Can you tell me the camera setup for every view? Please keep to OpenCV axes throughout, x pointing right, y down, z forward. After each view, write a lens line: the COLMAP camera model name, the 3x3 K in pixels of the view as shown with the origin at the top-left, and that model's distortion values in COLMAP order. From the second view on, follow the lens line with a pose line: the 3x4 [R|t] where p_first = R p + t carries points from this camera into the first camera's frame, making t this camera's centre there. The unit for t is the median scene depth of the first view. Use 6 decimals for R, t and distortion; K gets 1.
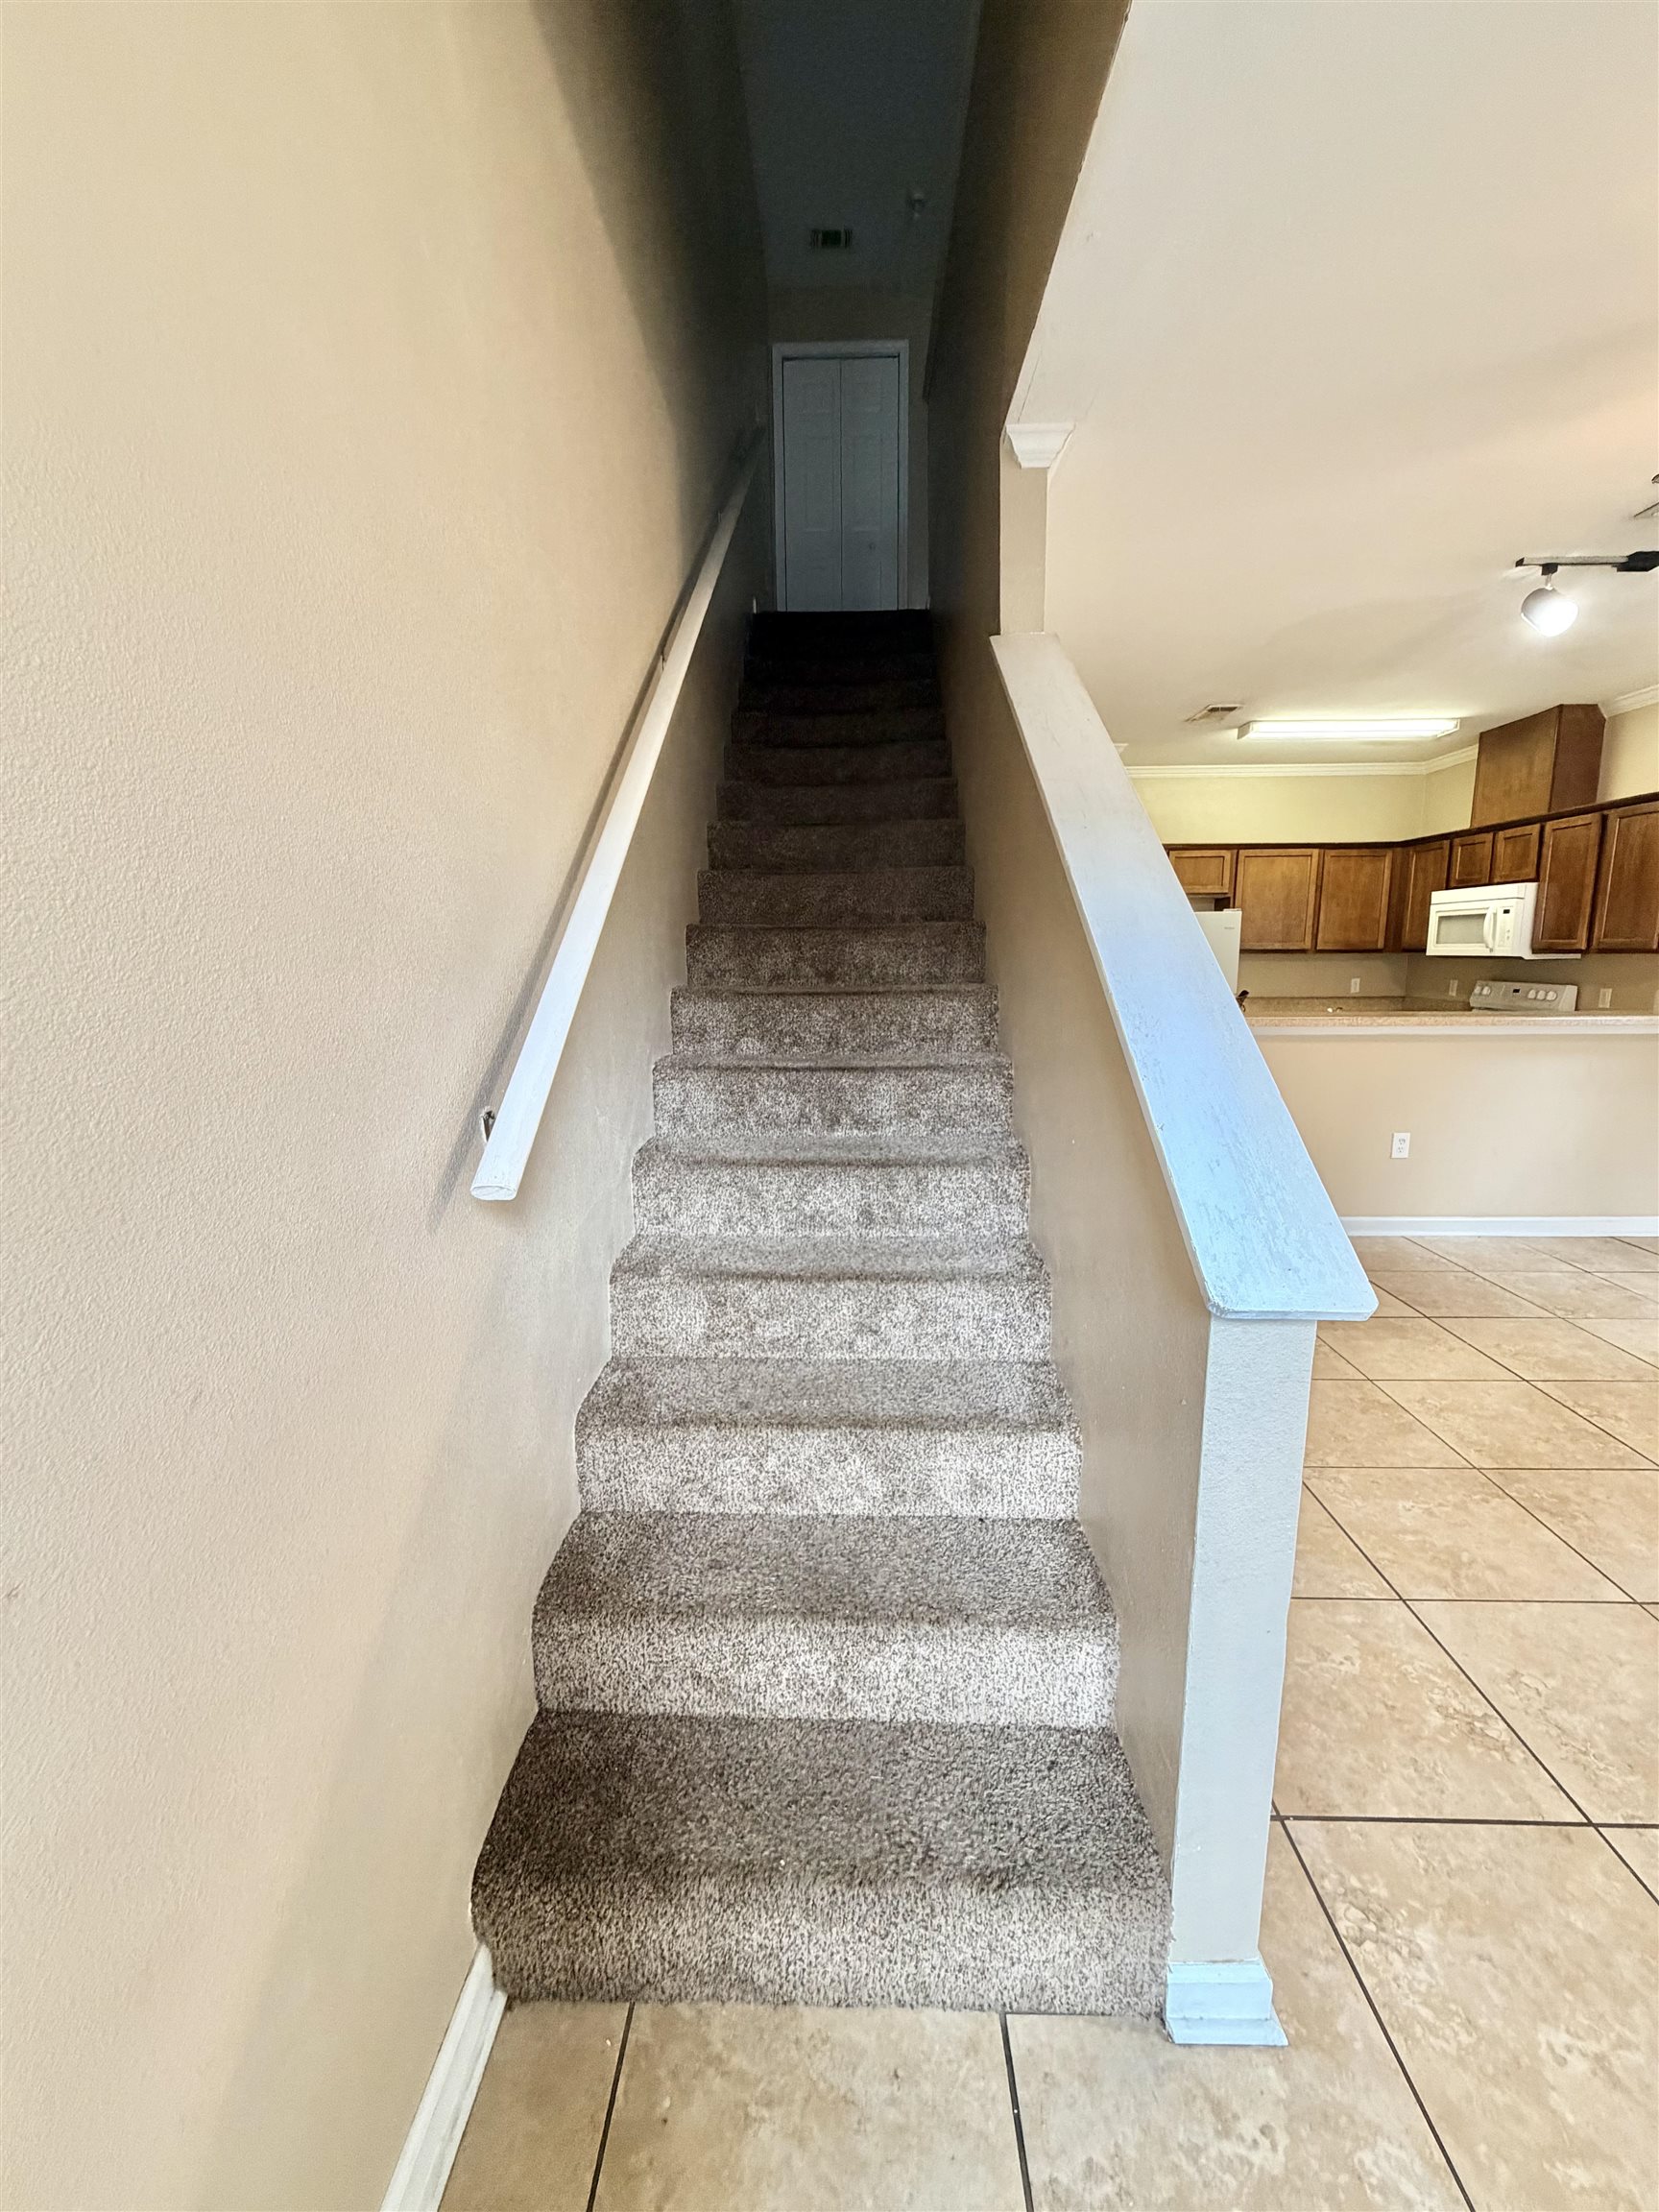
lens RADIAL K [[880.9, 0, 830.2], [0, 880.9, 1098.8], [0, 0, 1]] dist [-0.001626, 0.000682]
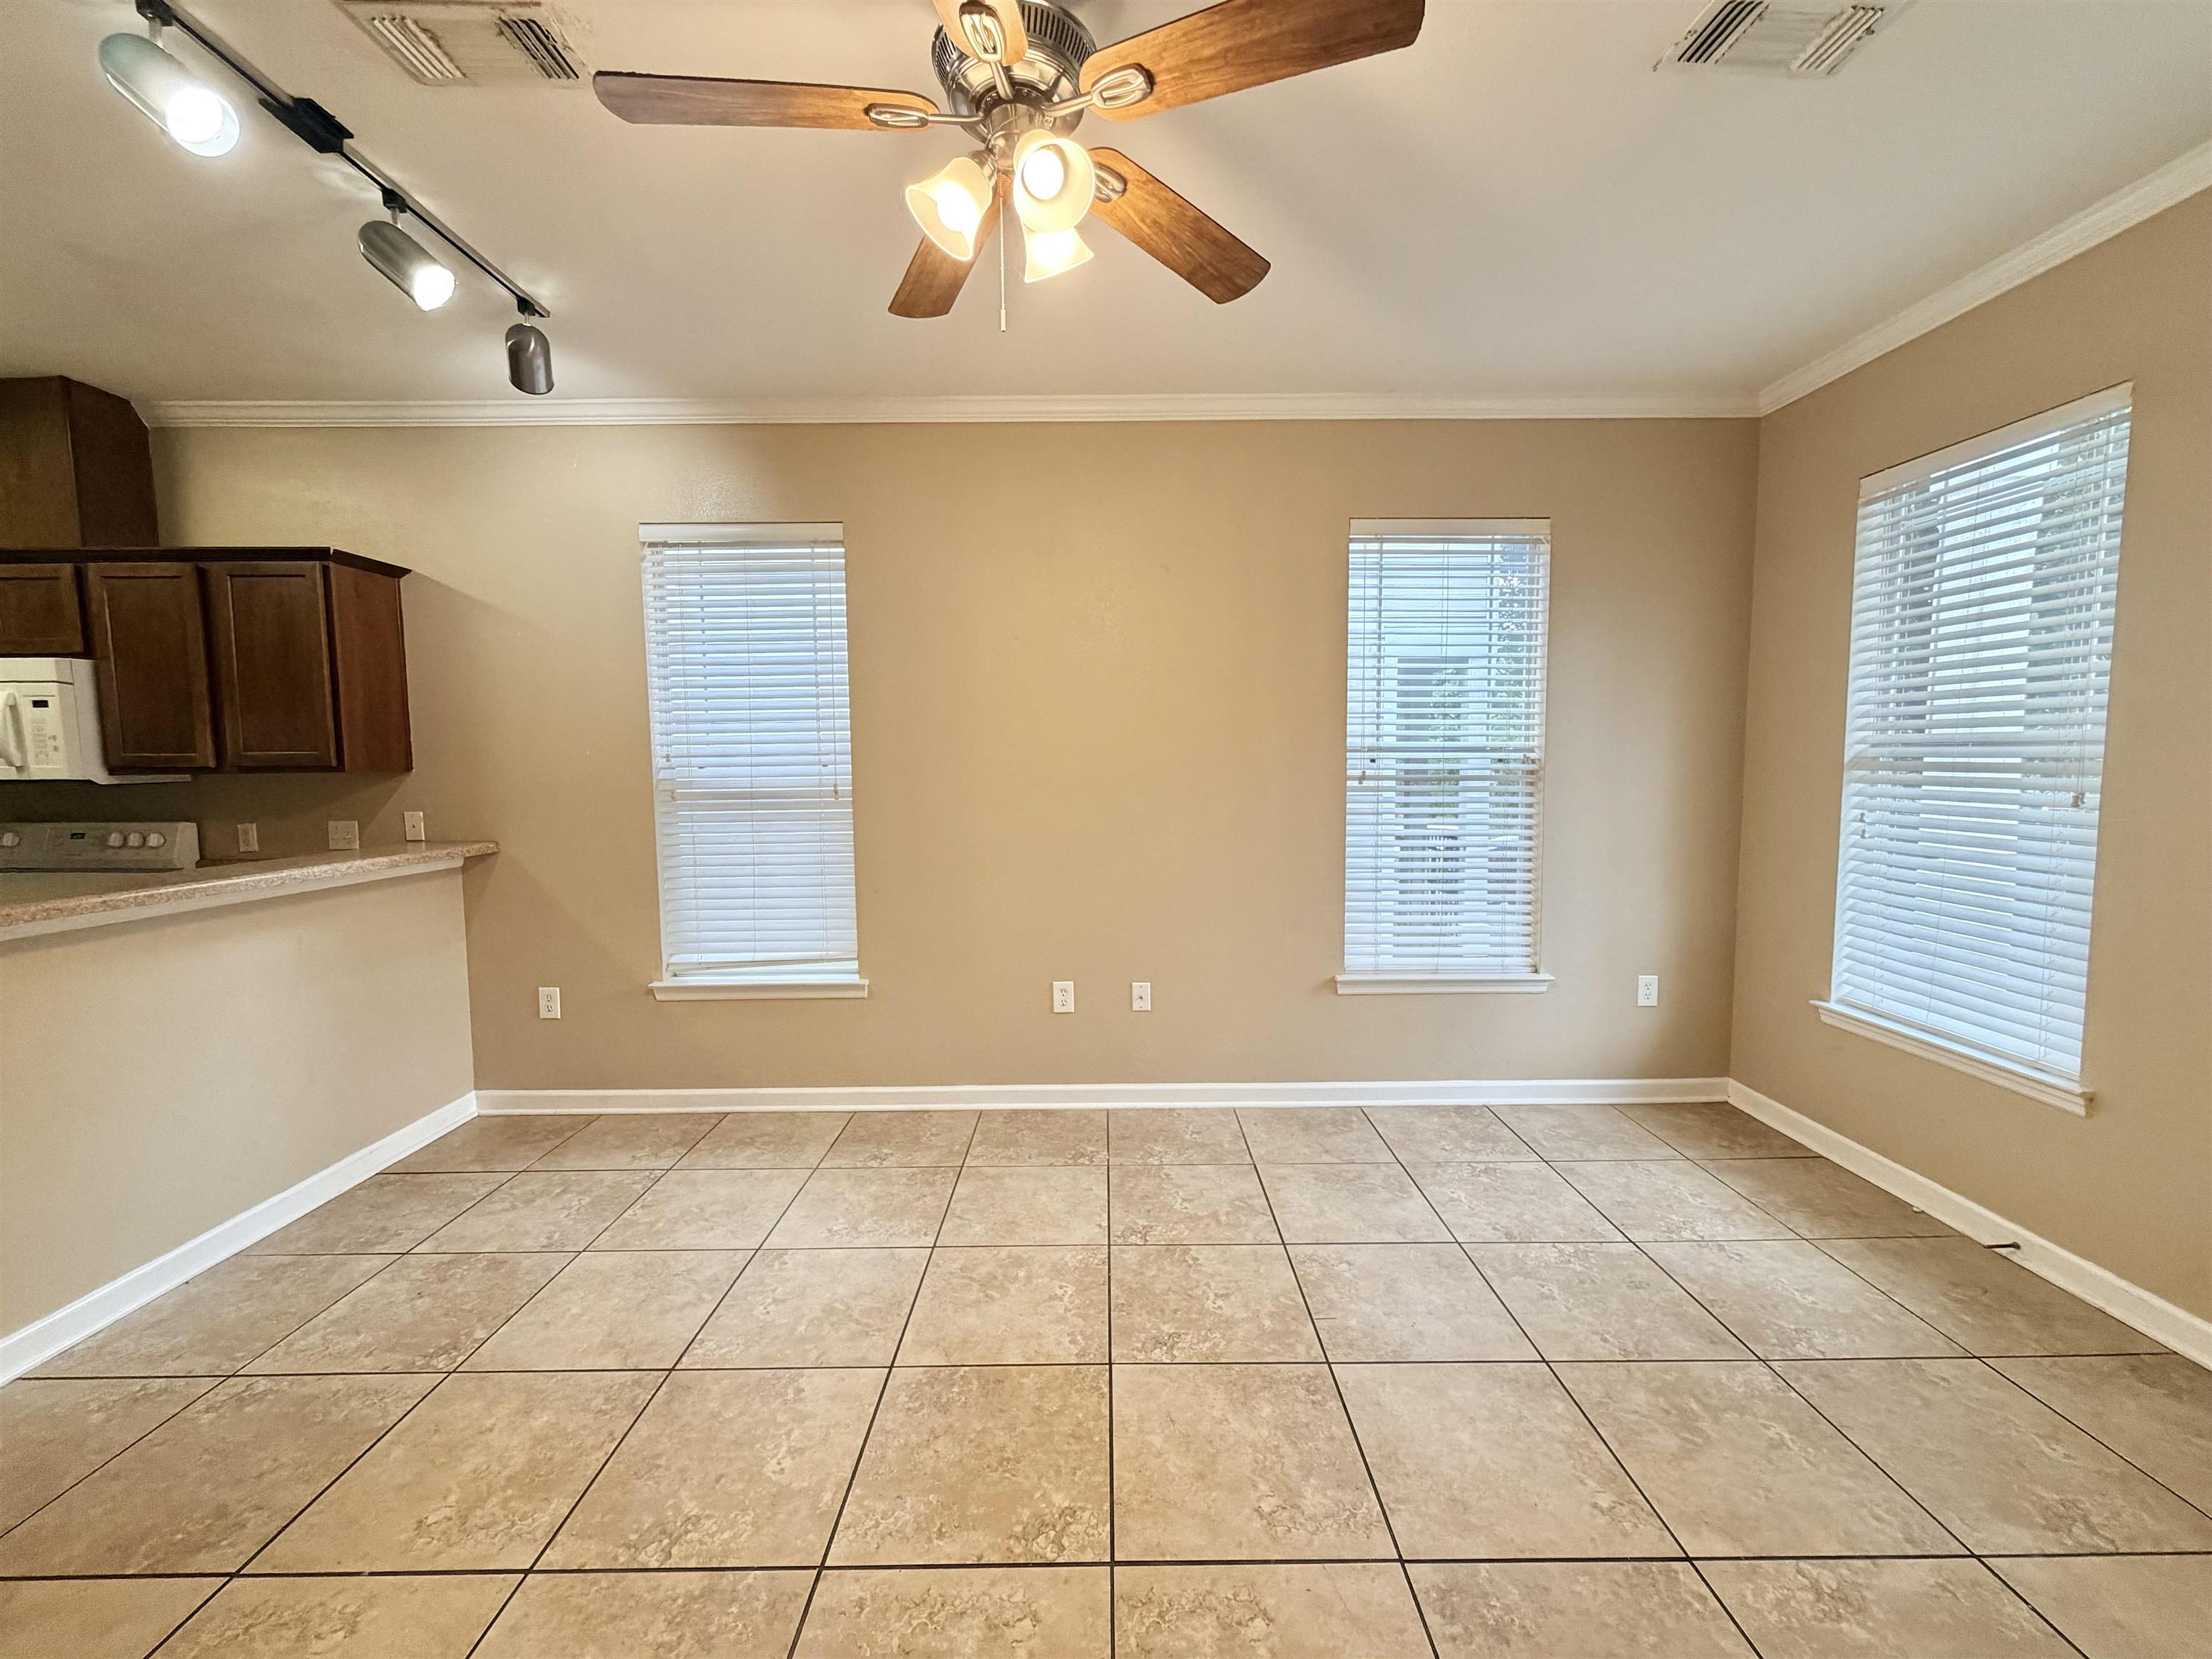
lens RADIAL K [[880.9, 0, 1110.2], [0, 880.9, 828.2], [0, 0, 1]] dist [-0.001626, 0.000682]
pose [[-0.034158, -0.069006, 0.997031, 0.163513], [0.174088, 0.981951, 0.073927, -0.053102], [-0.984137, 0.176097, -0.021528, 0.339286]]
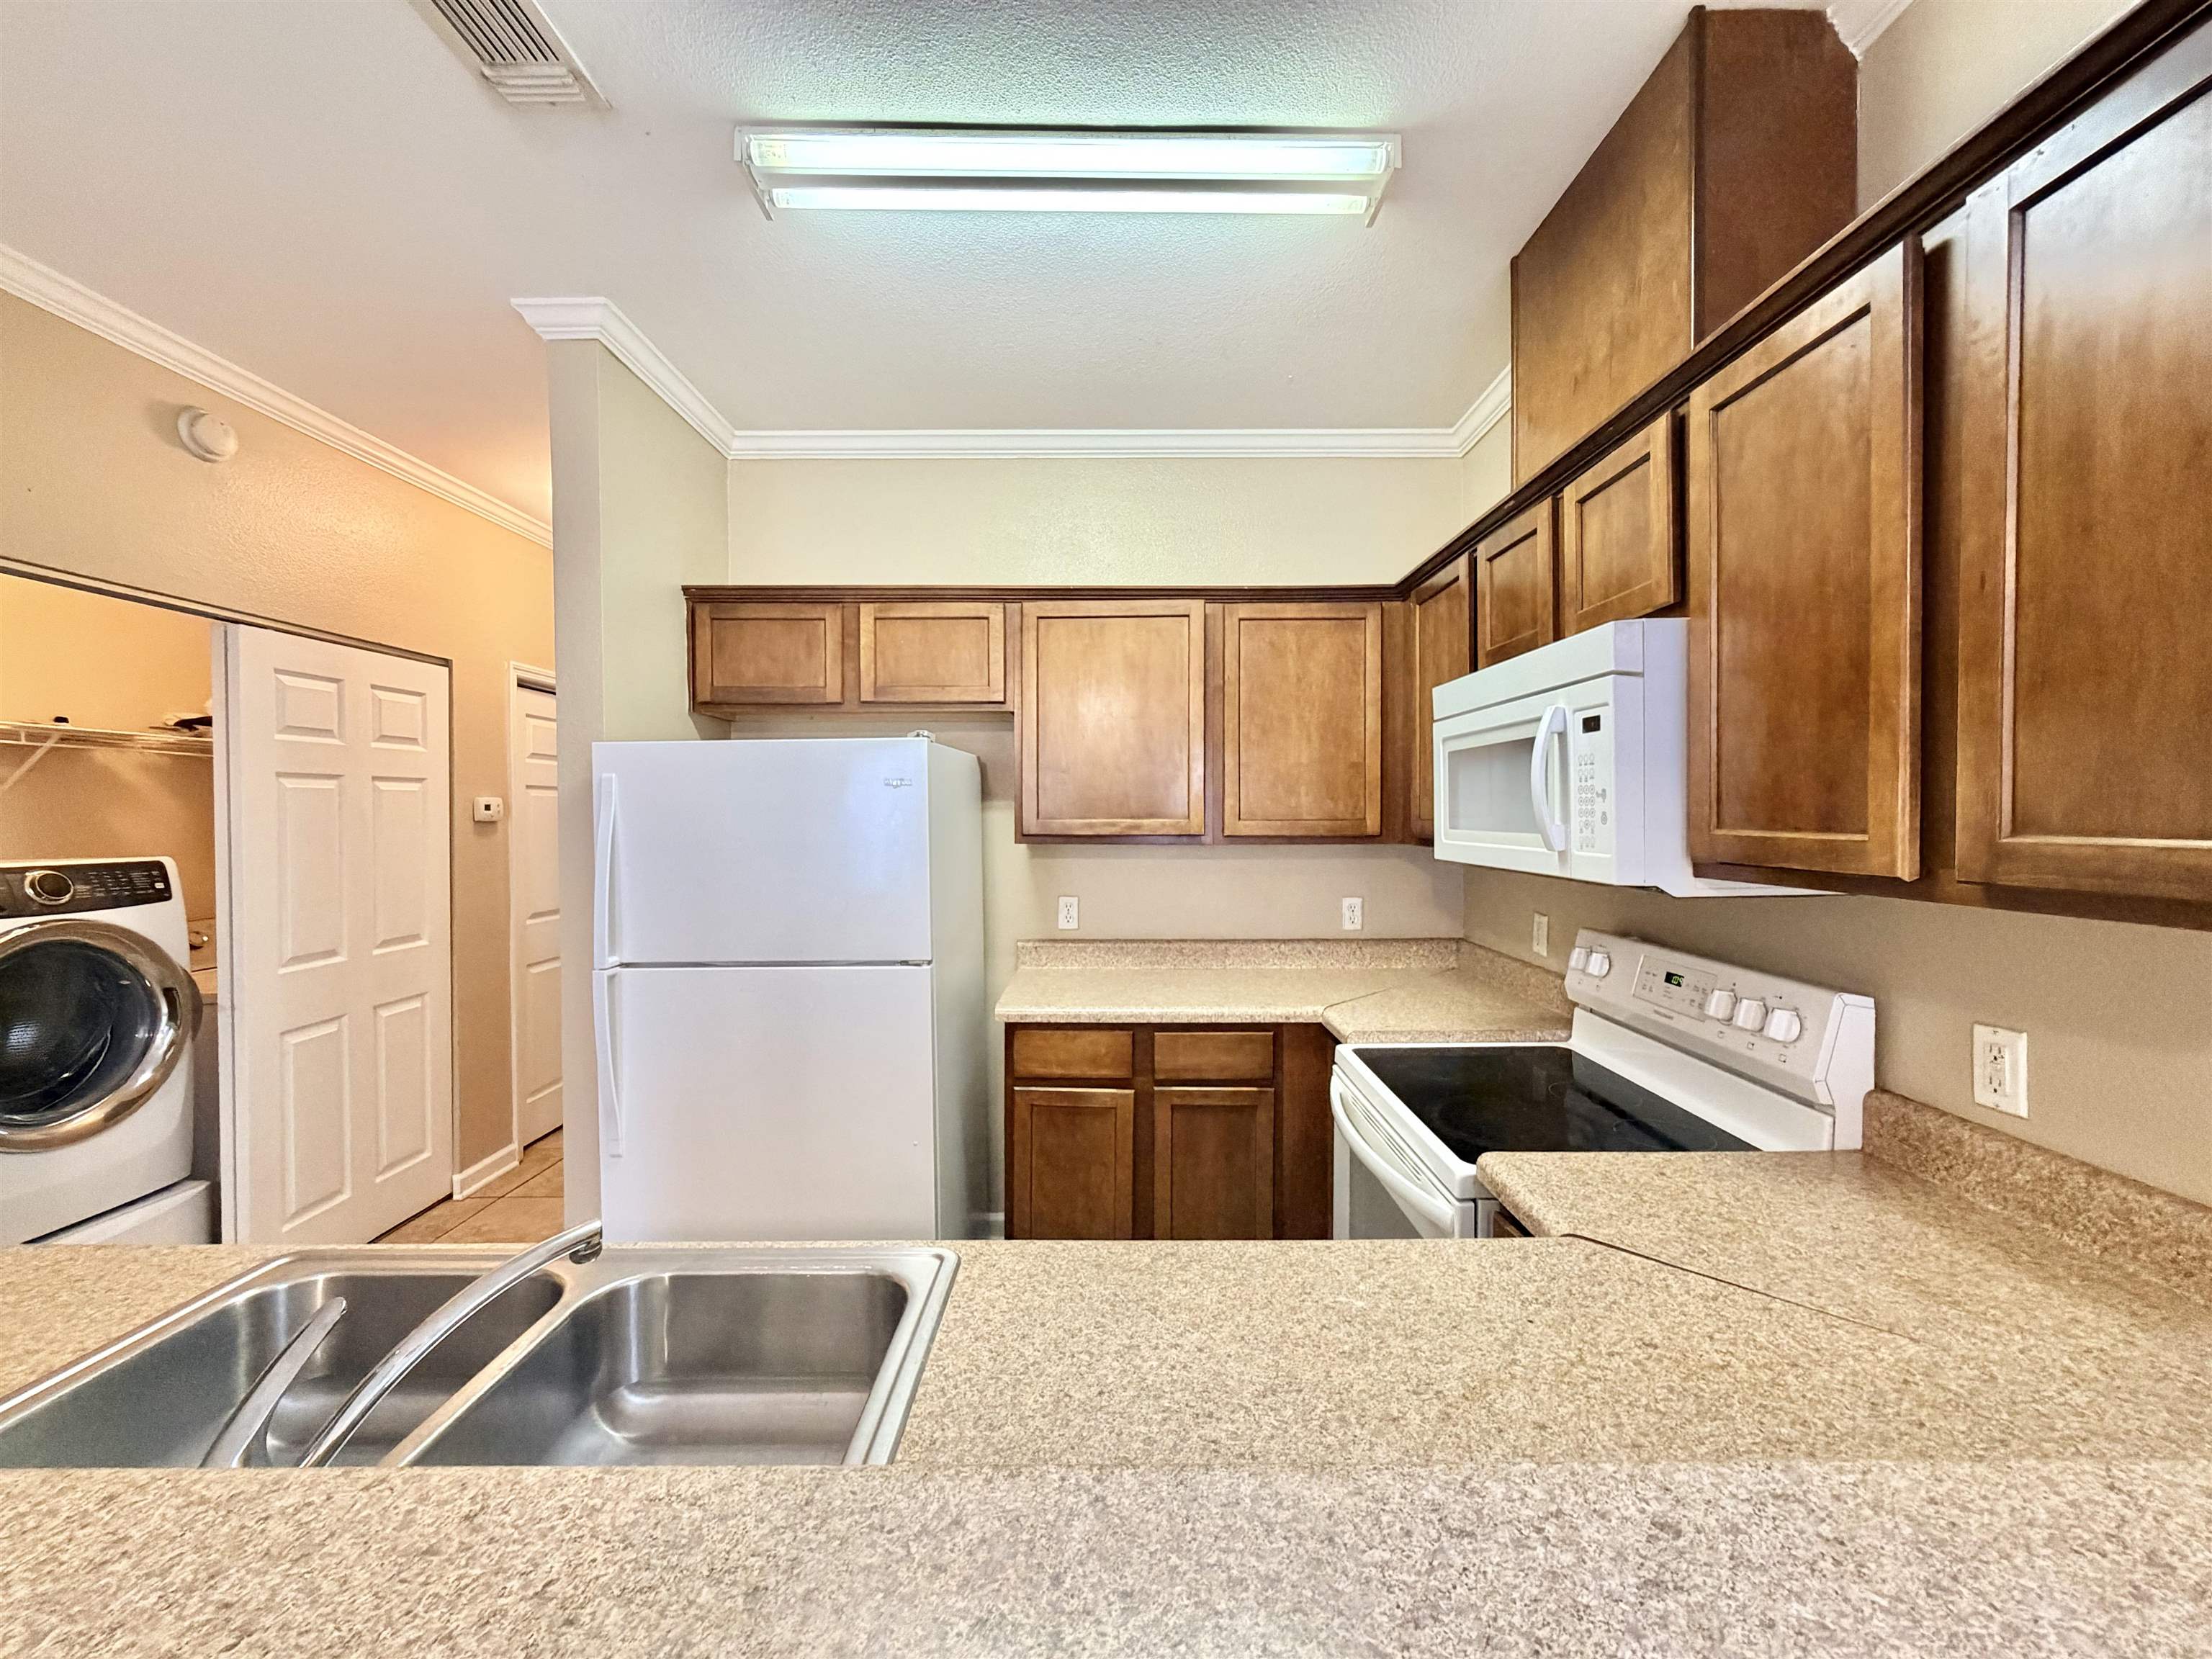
lens RADIAL K [[880.9, 0, 1112.8], [0, 880.9, 821.8], [0, 0, 1]] dist [-0.001626, 0.000682]
pose [[0.999466, 0.003634, 0.032469, 0.618400], [0.001437, 0.987940, -0.154828, -0.141300], [-0.032640, 0.154792, 0.987408, 0.746747]]
